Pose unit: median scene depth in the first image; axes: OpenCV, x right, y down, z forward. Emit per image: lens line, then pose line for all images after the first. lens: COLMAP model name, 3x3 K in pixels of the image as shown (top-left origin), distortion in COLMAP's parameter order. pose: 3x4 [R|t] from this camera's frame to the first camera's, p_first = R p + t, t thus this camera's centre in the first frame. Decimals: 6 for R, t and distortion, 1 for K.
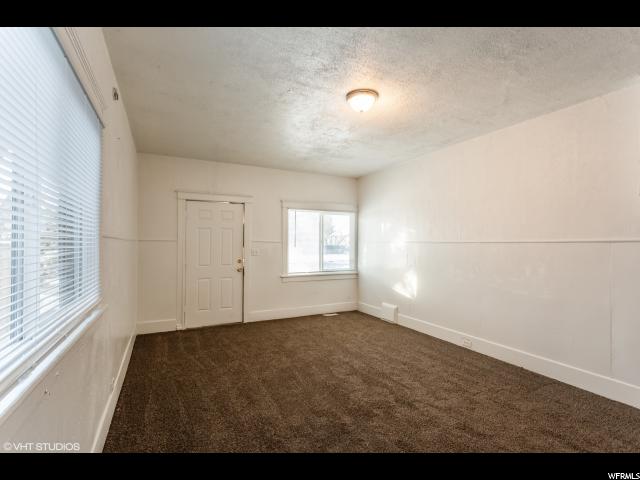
lens RADIAL K [[305.7, 0, 316.9], [0, 305.7, 244.1], [0, 0, 1]] dist [0.001182, 0.001565]
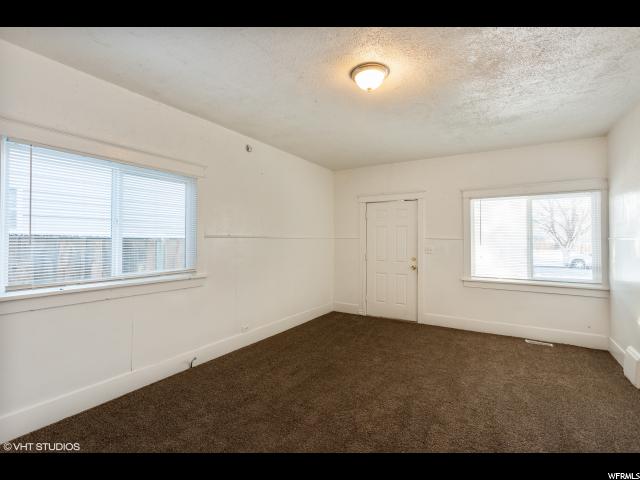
lens RADIAL K [[305.7, 0, 318.0], [0, 305.7, 236.3], [0, 0, 1]] dist [0.001182, 0.001565]
pose [[0.520967, -0.015061, -0.853444, 0.409362], [-0.003370, 0.999800, -0.019701, 0.004129], [0.853570, 0.013140, 0.520812, 0.219100]]
